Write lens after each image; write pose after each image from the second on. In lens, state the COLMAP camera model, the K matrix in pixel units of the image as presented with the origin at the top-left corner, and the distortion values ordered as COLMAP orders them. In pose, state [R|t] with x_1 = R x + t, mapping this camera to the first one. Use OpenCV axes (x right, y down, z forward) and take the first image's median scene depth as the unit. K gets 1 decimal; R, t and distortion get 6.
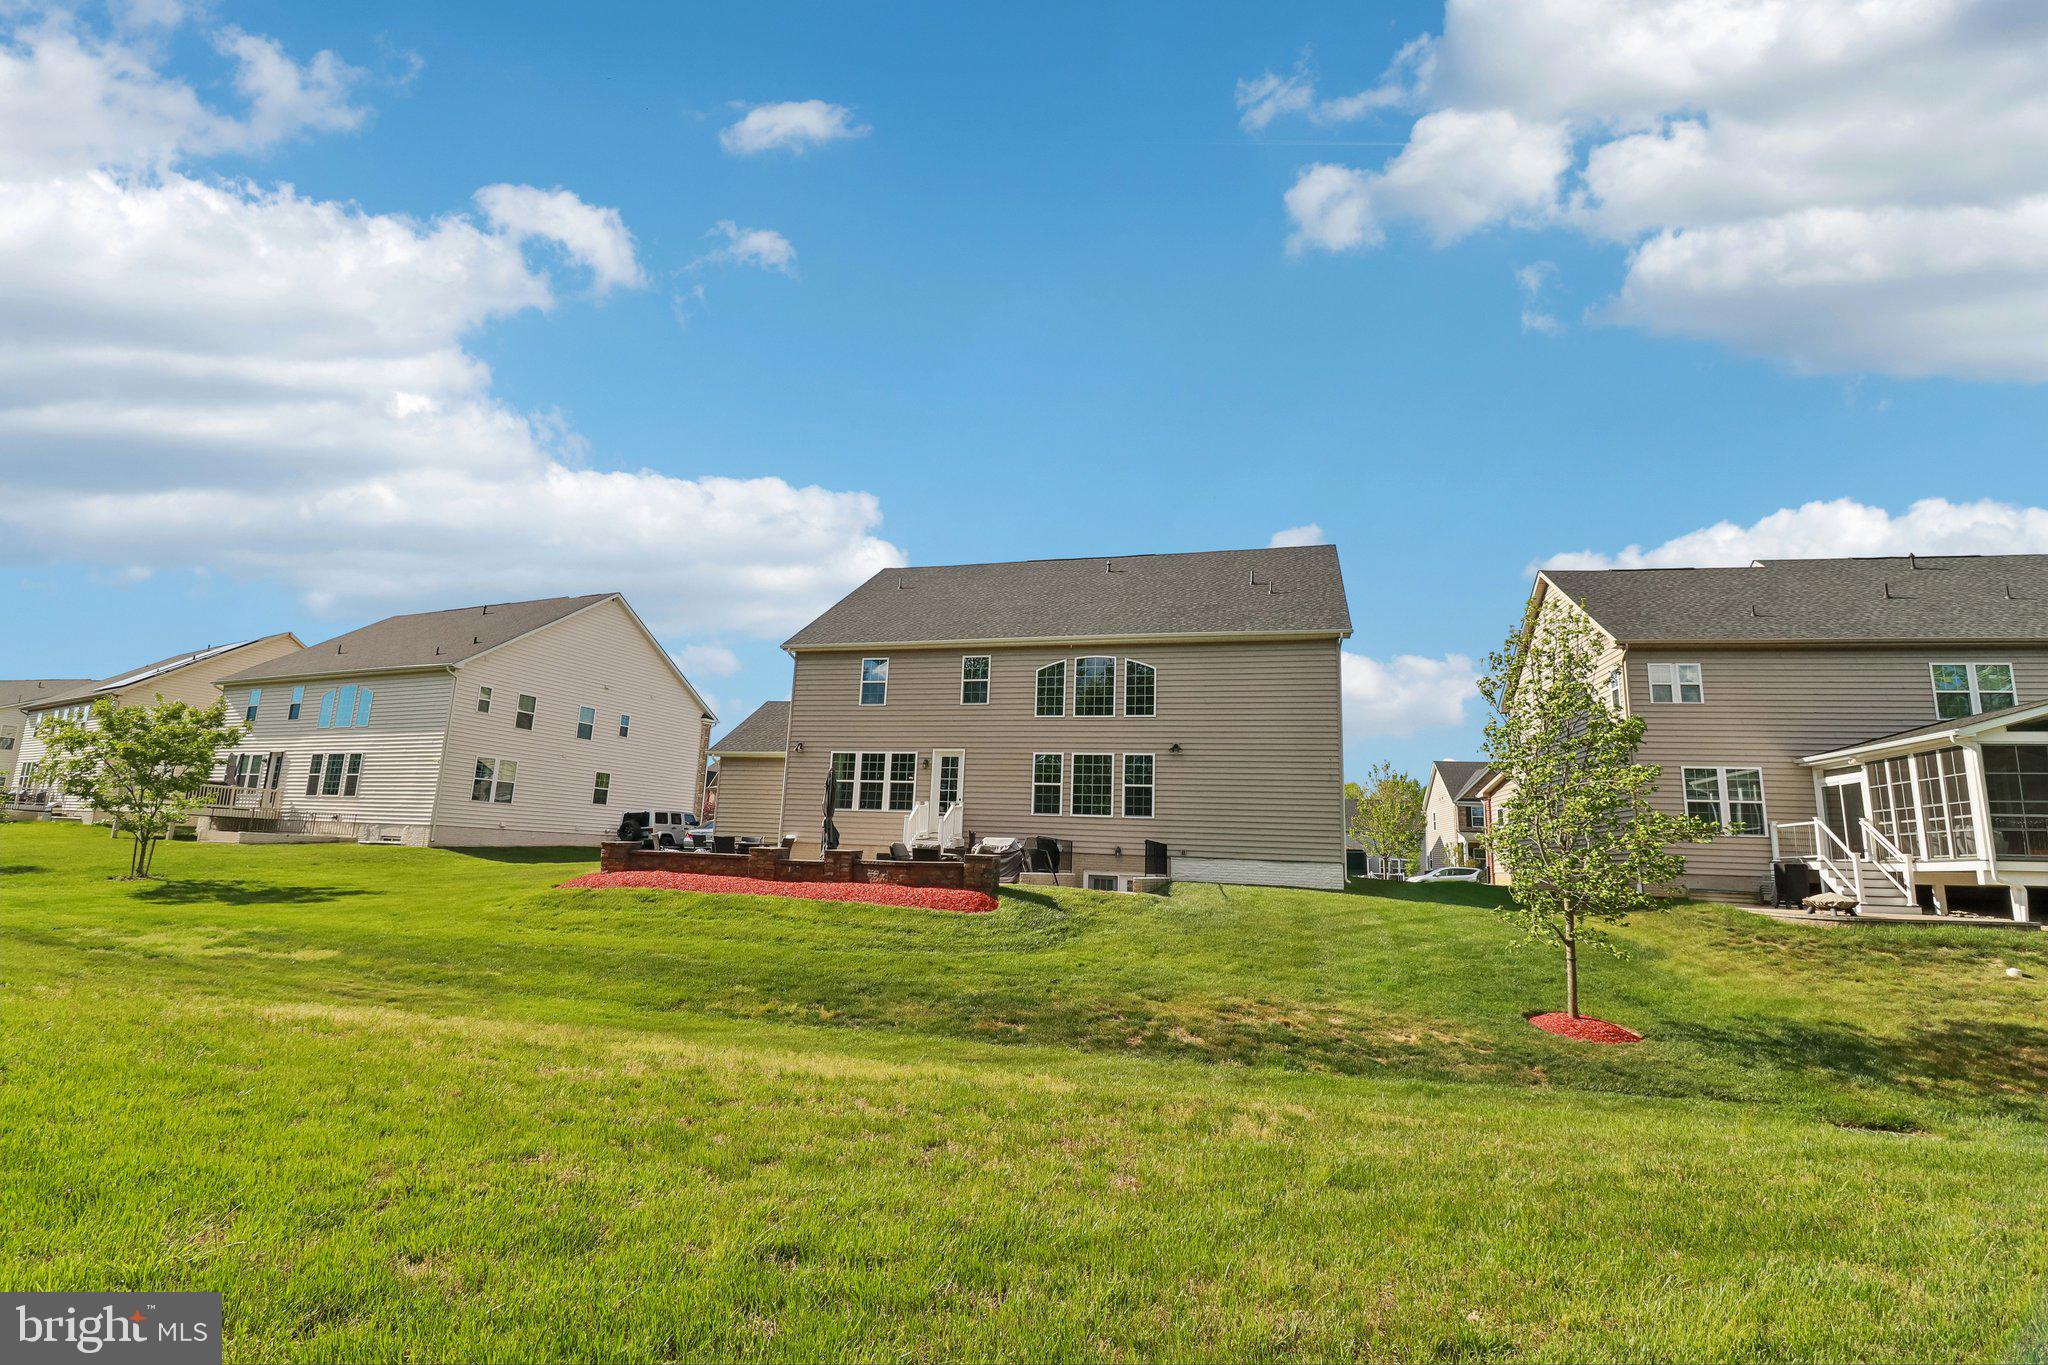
lens RADIAL K [[950.9, 0, 1017.1], [0, 950.9, 682.2], [0, 0, 1]] dist [0.000836, -0.012183]
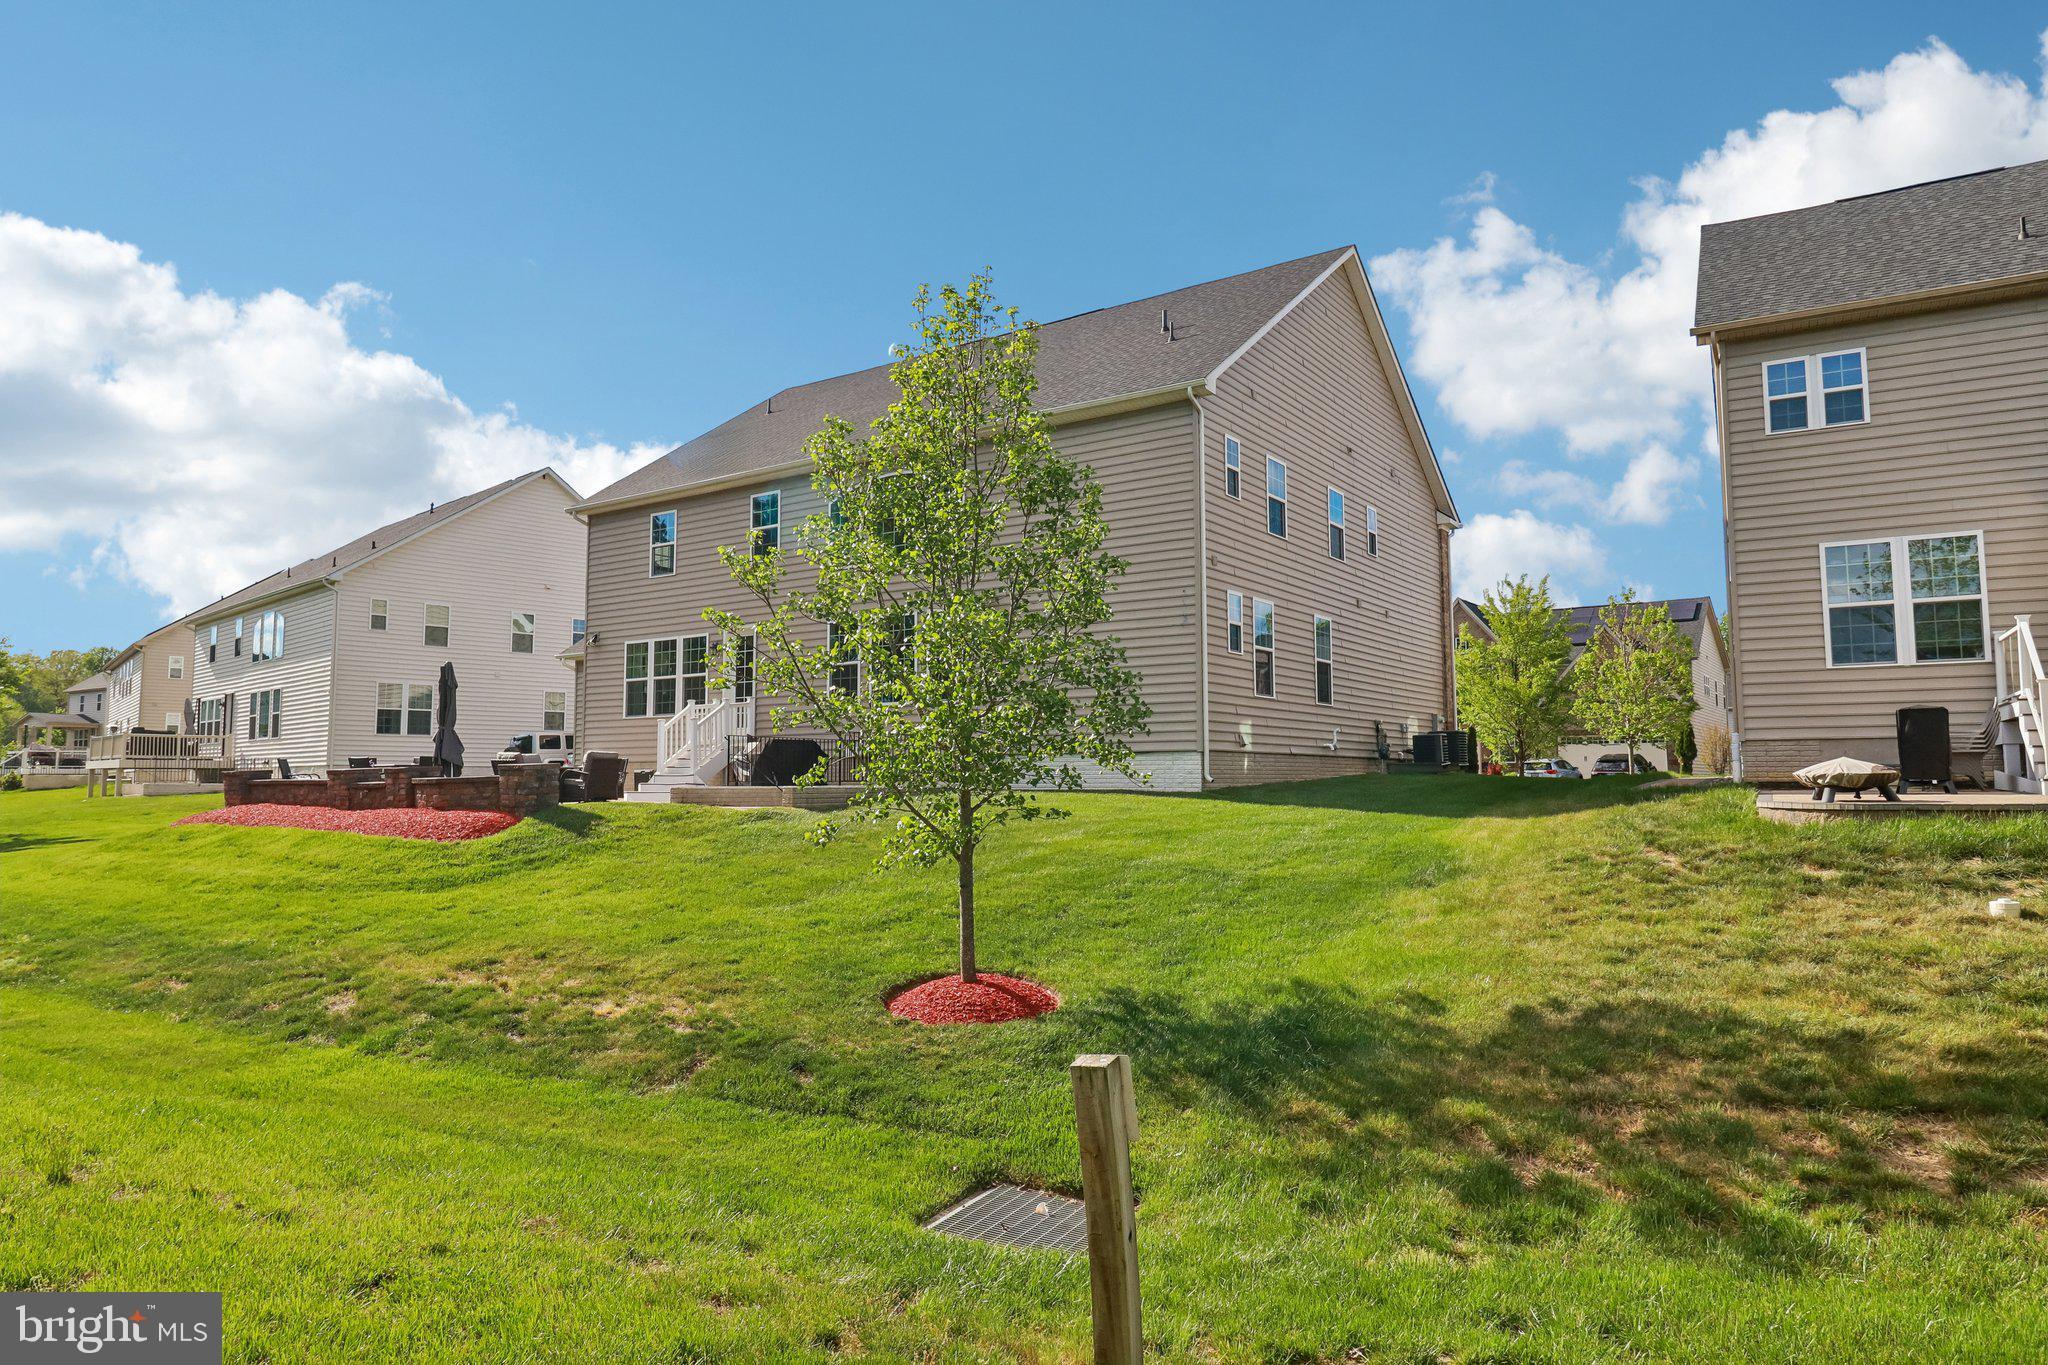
lens RADIAL K [[1295.9, 0, 1019.3], [0, 1295.9, 674.5], [0, 0, 1]] dist [0.004560, -0.004145]
pose [[0.943007, -0.072111, -0.324865, 0.466303], [0.103166, 0.991491, 0.079382, 0.052403], [0.316377, -0.108373, 0.942423, 0.133363]]
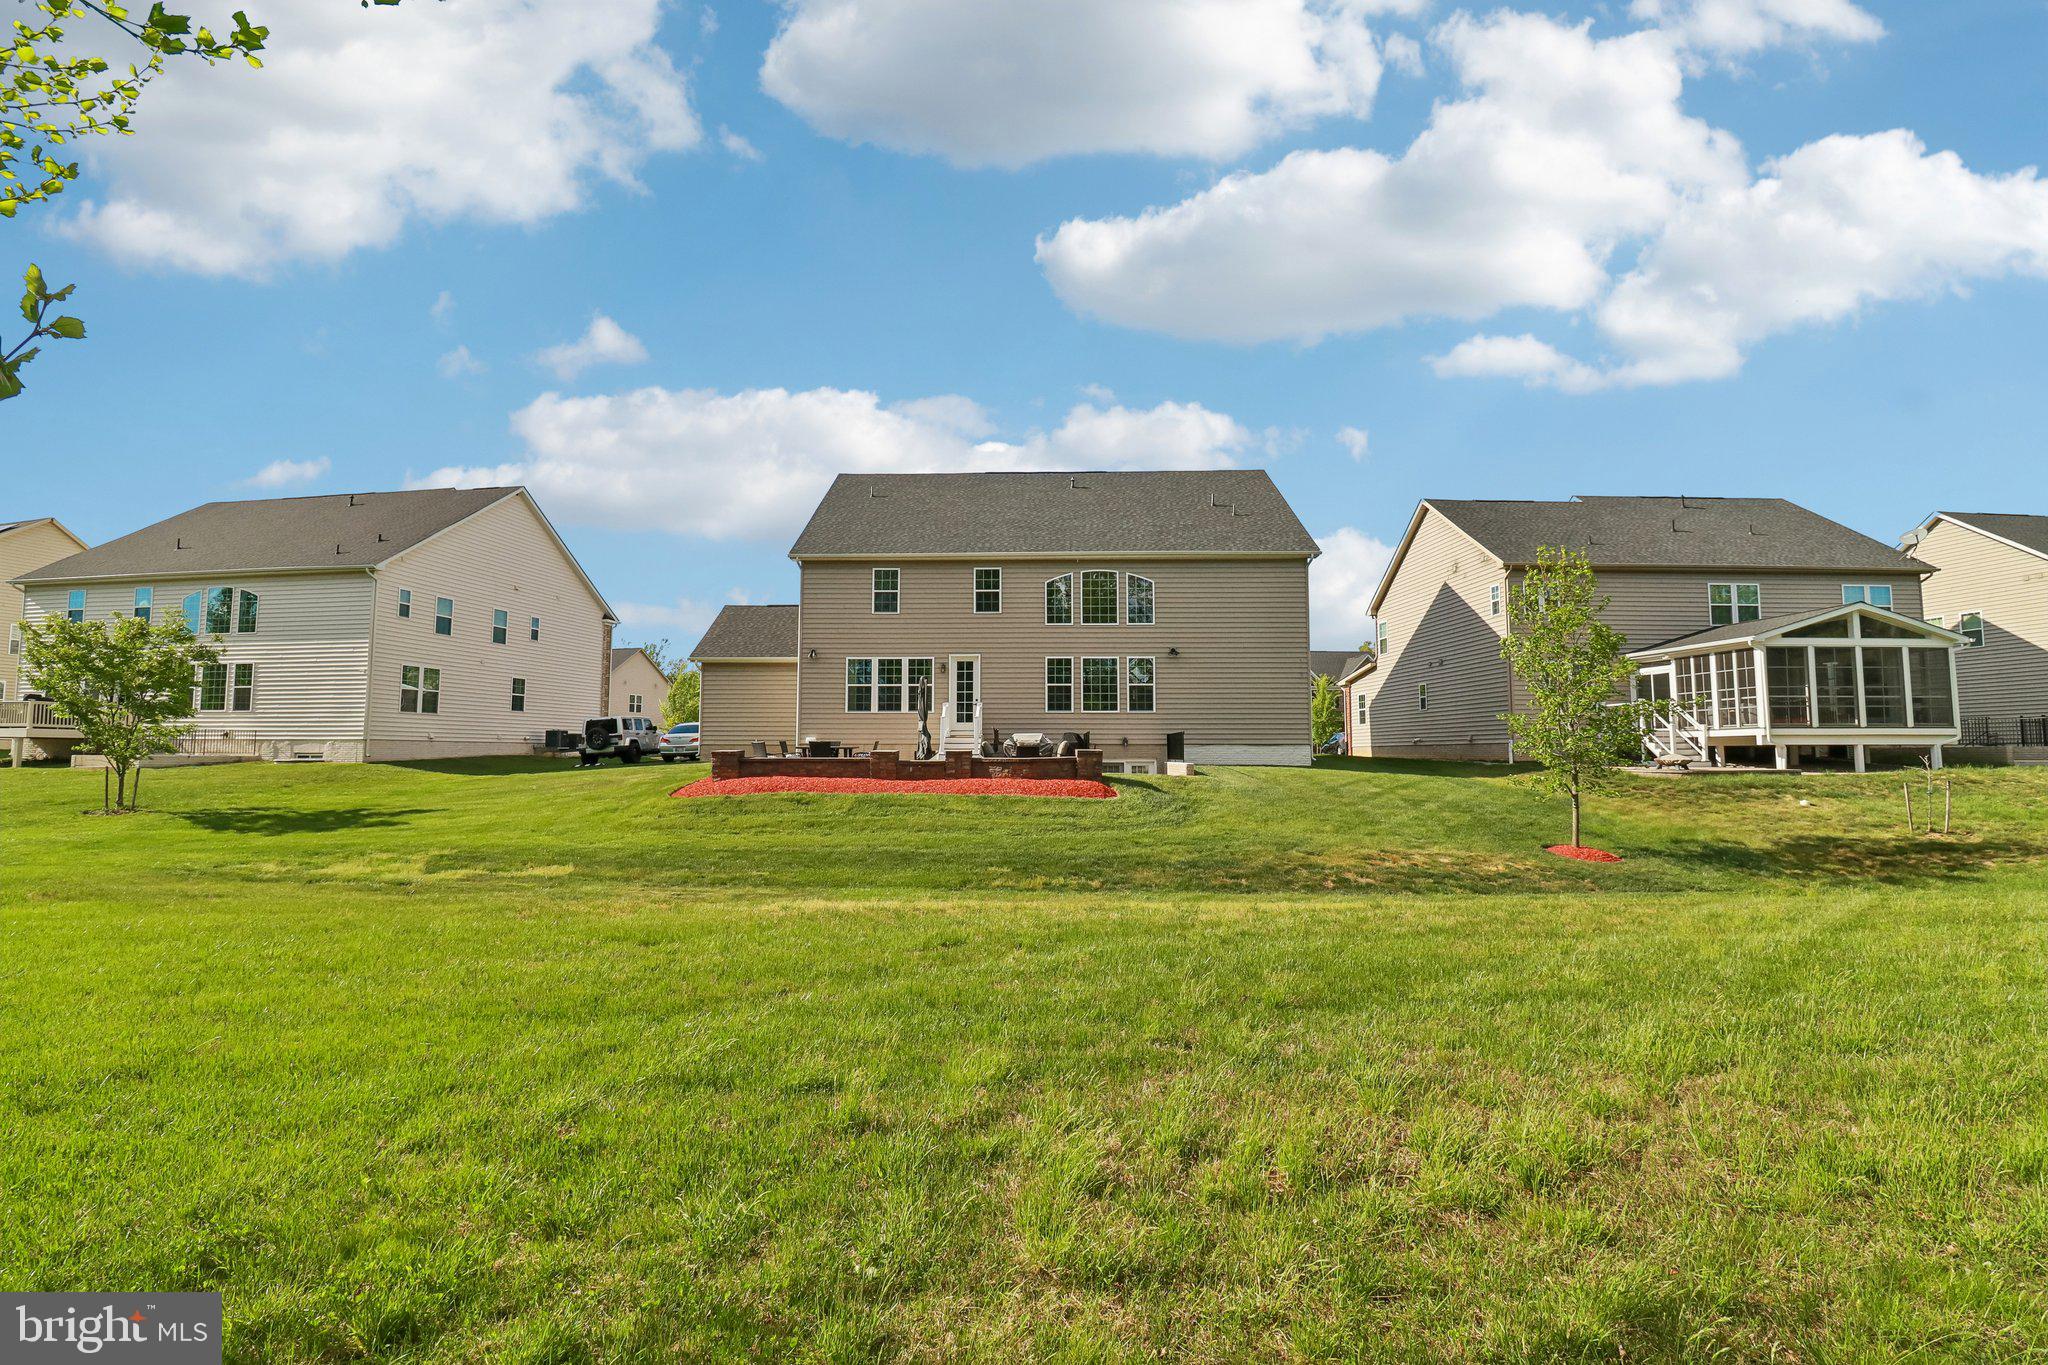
lens RADIAL K [[950.9, 0, 1017.4], [0, 950.9, 680.2], [0, 0, 1]] dist [0.000836, -0.012183]
pose [[0.968384, -0.020071, 0.248656, -0.294661], [-0.008790, 0.993394, 0.114418, -0.026080], [-0.249310, -0.112986, 0.961810, -0.066501]]
